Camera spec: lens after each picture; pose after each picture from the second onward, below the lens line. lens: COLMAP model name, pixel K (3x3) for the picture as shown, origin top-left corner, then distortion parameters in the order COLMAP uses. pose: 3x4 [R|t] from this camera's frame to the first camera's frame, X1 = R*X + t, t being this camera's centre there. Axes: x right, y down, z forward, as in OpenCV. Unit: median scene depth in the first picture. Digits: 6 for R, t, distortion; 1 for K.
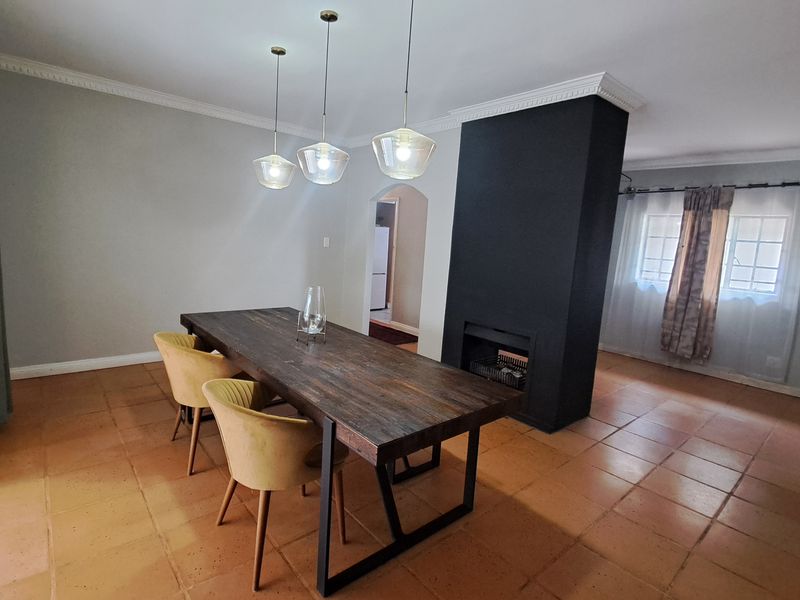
lens RADIAL K [[422.1, 0, 395.4], [0, 422.1, 288.1], [0, 0, 1]] dist [-0.015852, -0.009829]
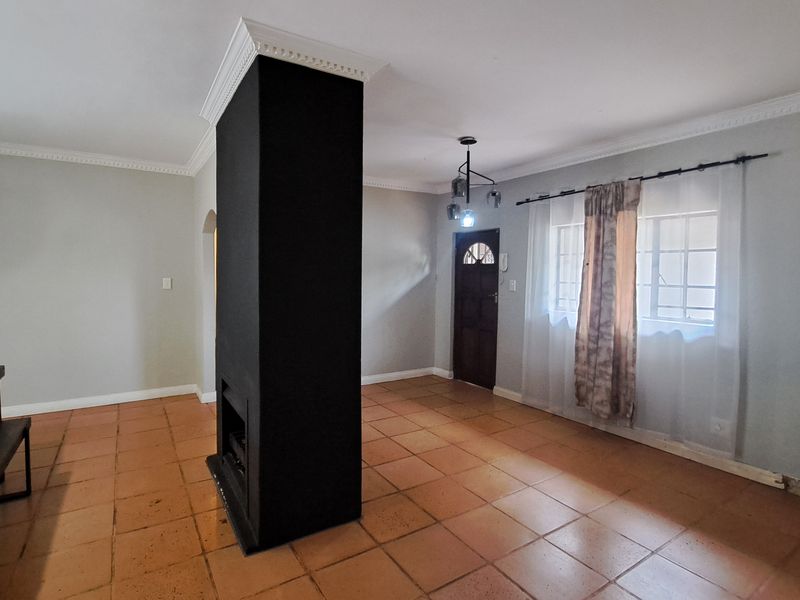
lens RADIAL K [[422.1, 0, 393.0], [0, 422.1, 285.1], [0, 0, 1]] dist [-0.015852, -0.009829]
pose [[0.988382, -0.050503, -0.143354, 0.461511], [0.037104, 0.994819, -0.094647, -0.004935], [0.147391, 0.088229, 0.985135, 0.220317]]
